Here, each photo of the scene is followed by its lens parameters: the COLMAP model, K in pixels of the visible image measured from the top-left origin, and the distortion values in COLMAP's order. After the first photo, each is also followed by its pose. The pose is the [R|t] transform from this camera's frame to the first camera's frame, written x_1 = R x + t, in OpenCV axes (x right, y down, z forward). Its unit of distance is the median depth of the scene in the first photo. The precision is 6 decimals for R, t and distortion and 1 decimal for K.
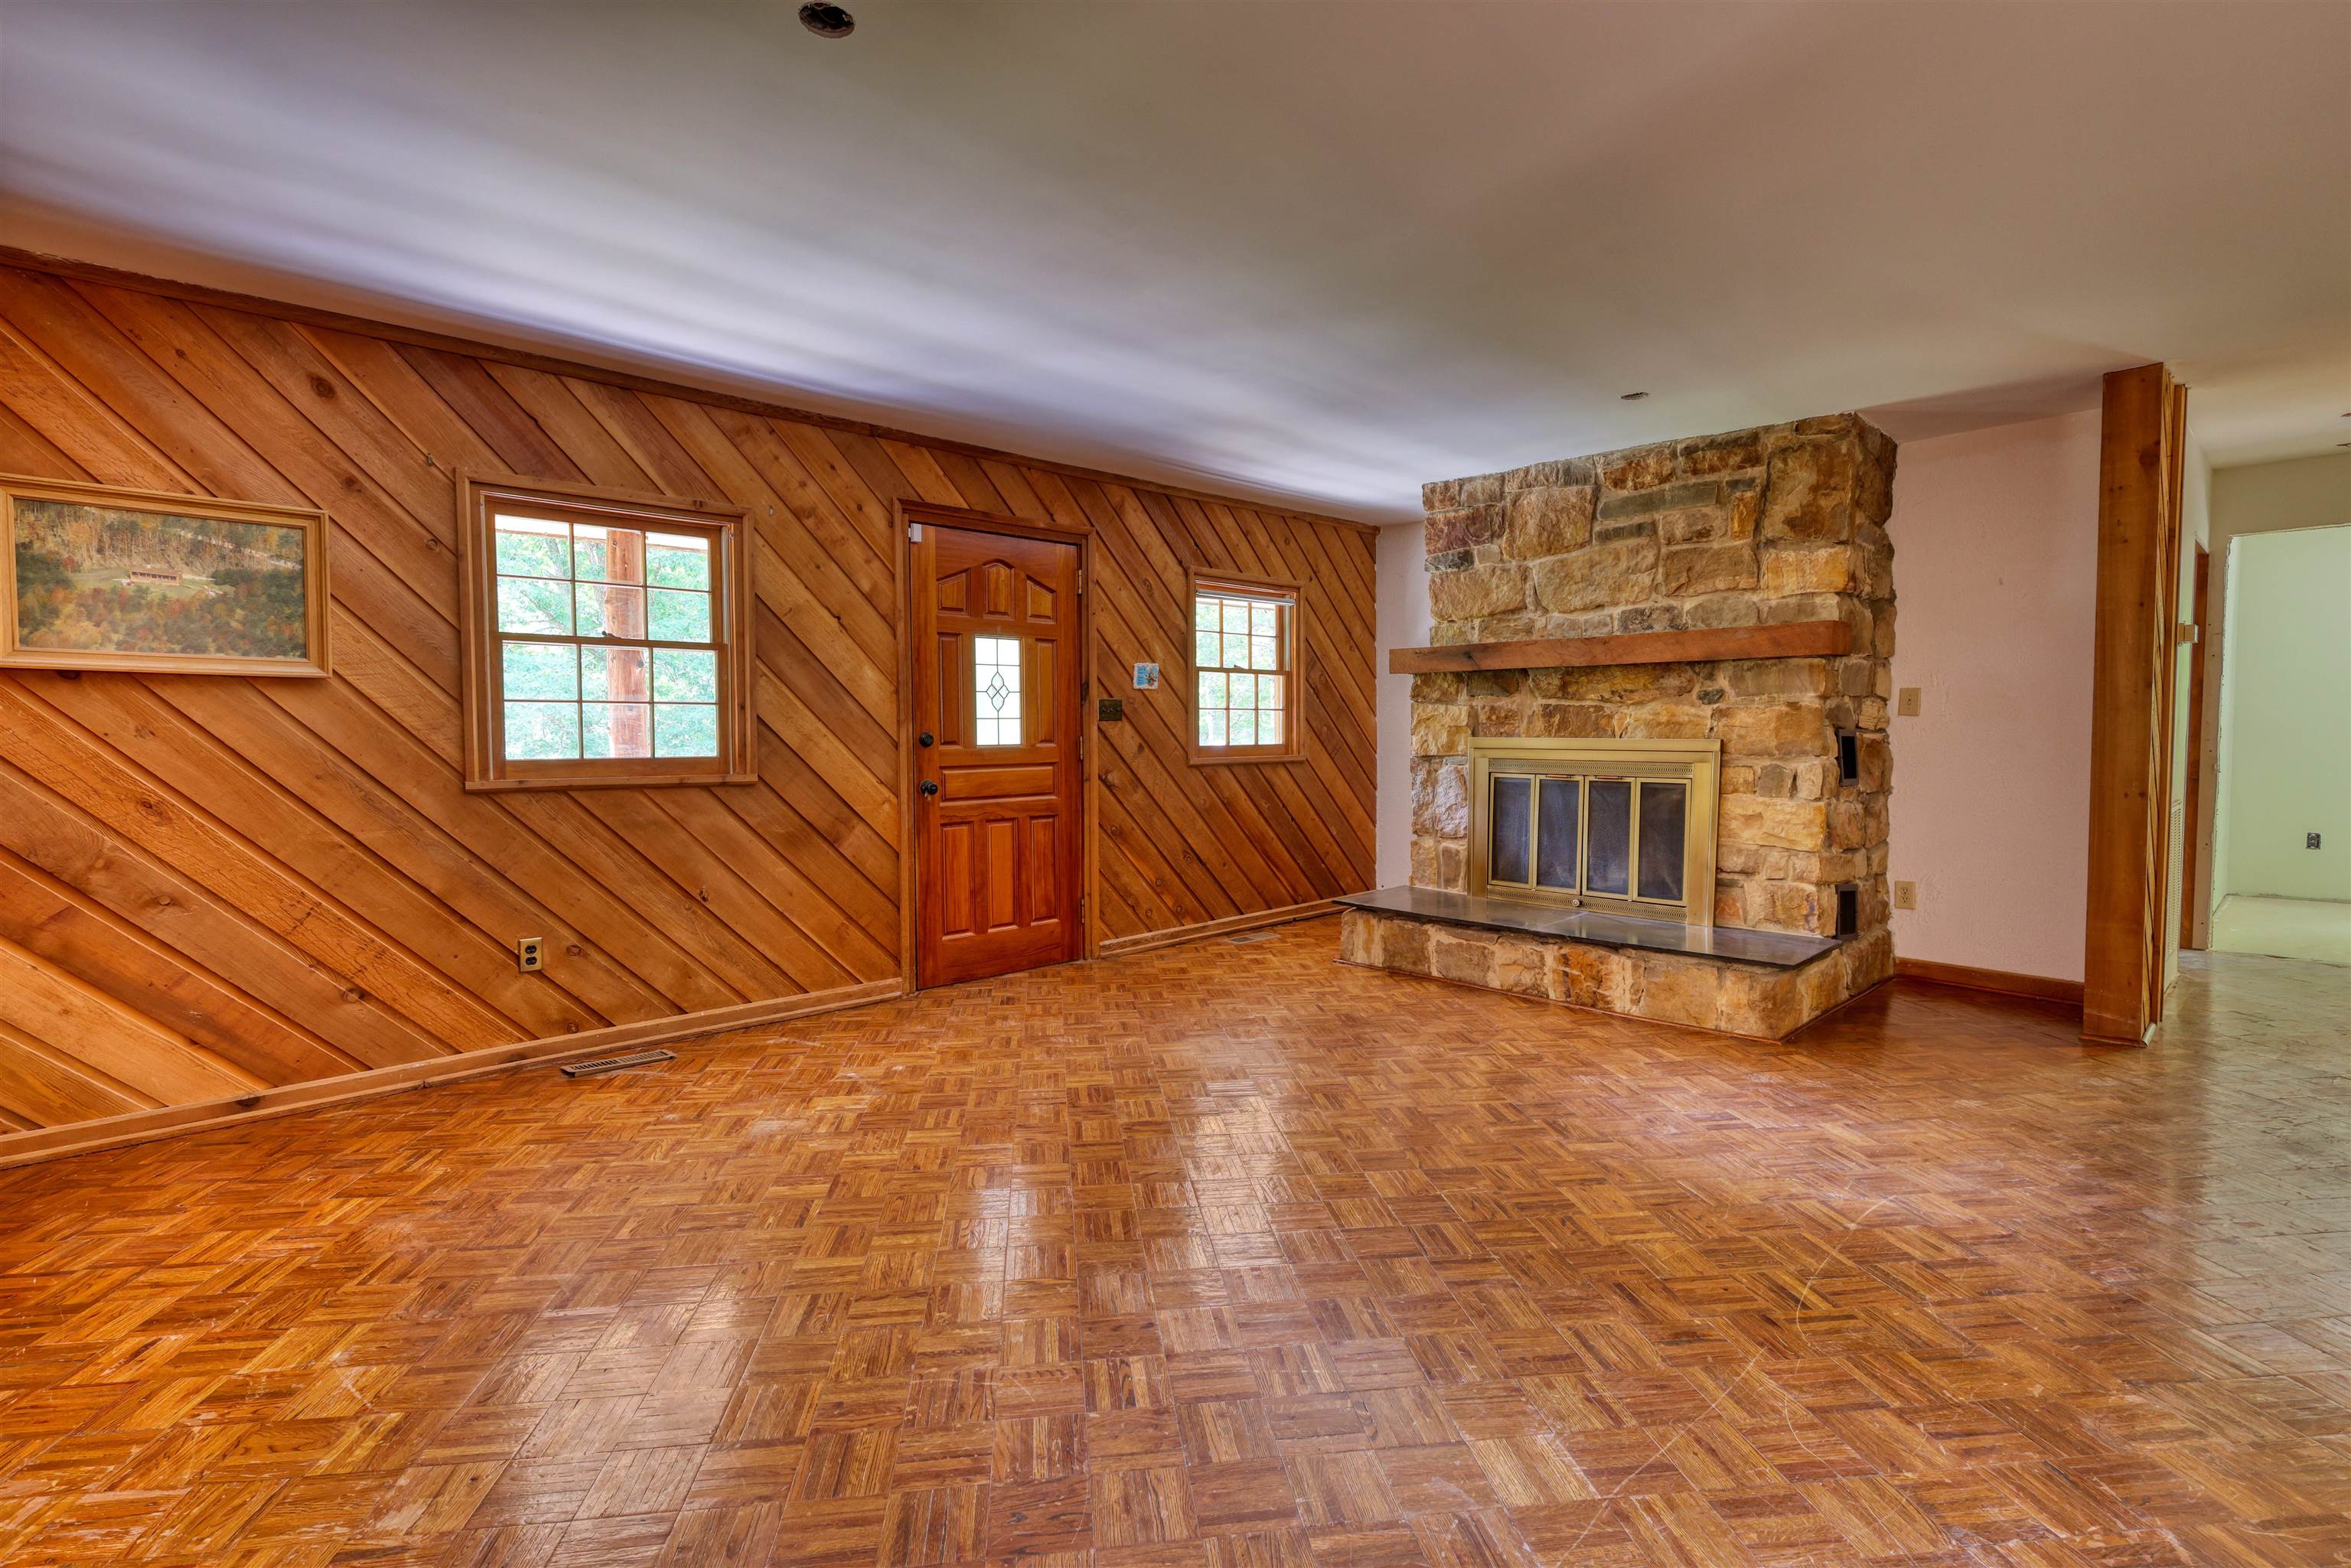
lens RADIAL K [[1075.6, 0, 1173.3], [0, 1075.6, 777.4], [0, 0, 1]] dist [-0.005271, 0.001404]
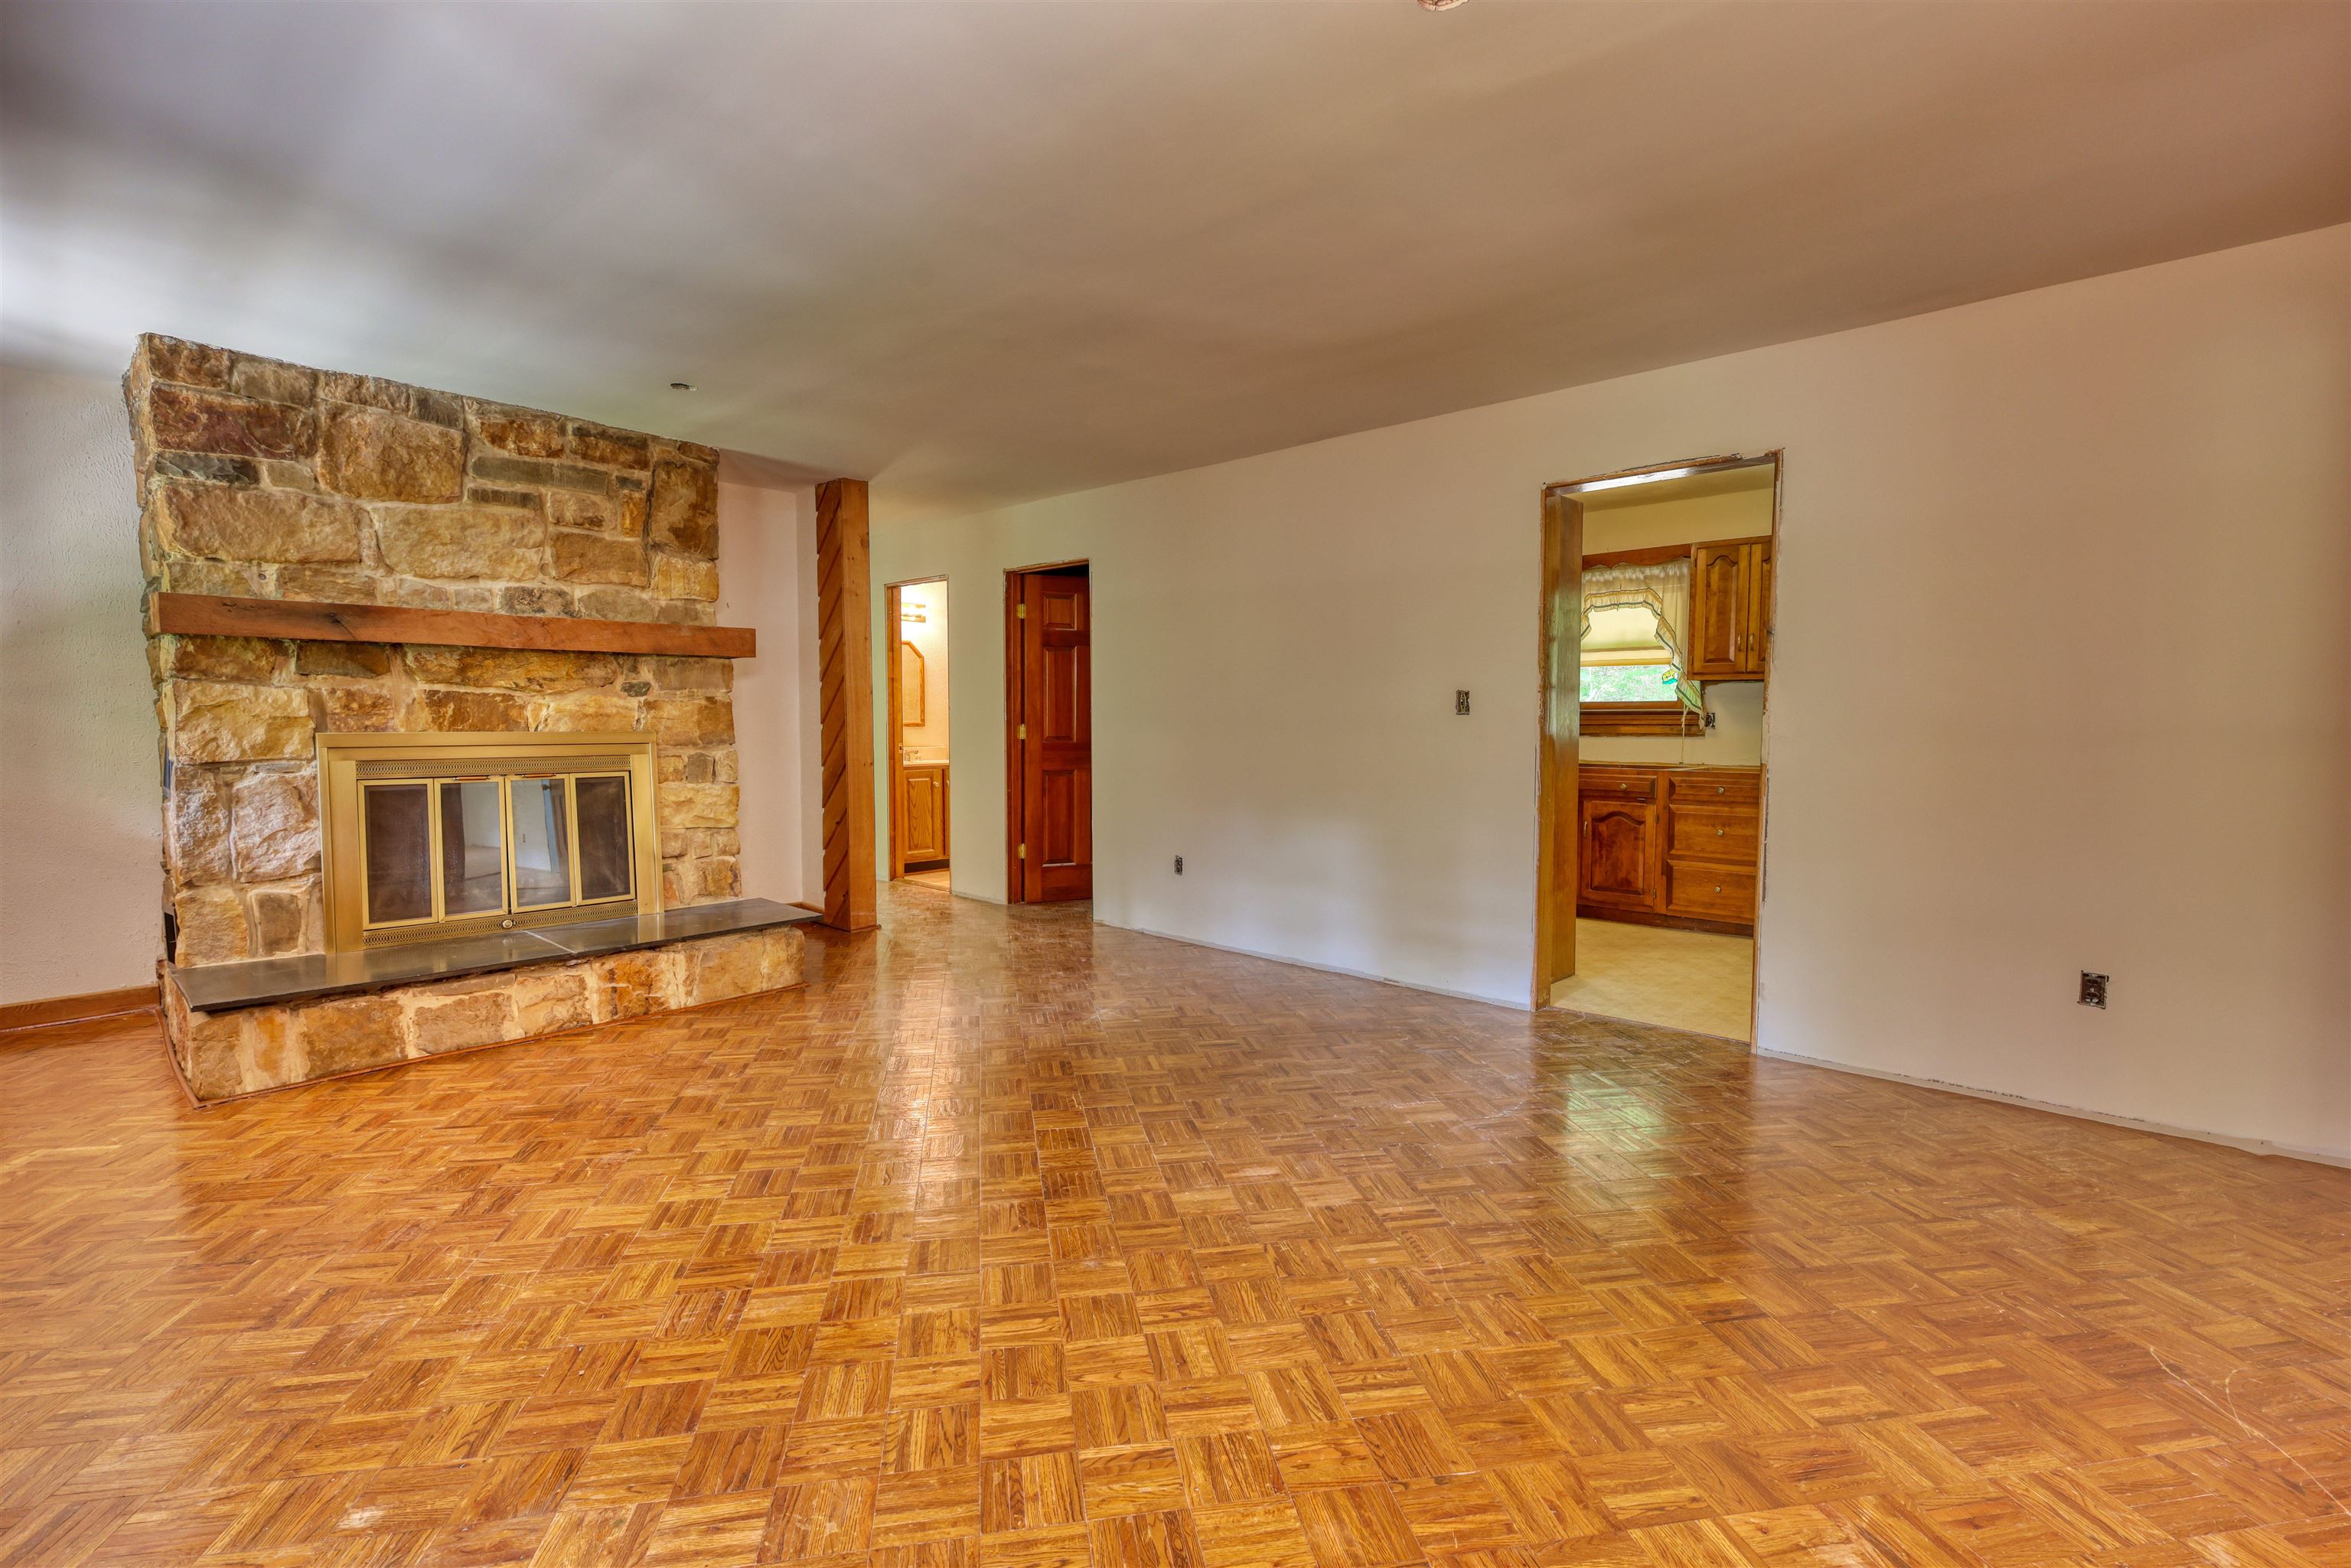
lens RADIAL K [[1075.6, 0, 1176.6], [0, 1075.6, 779.1], [0, 0, 1]] dist [-0.005271, 0.001404]
pose [[-0.059858, -0.054414, 0.996723, -0.512580], [0.045192, 0.997342, 0.057162, -0.023689], [-0.997183, 0.048465, -0.057240, 0.518989]]
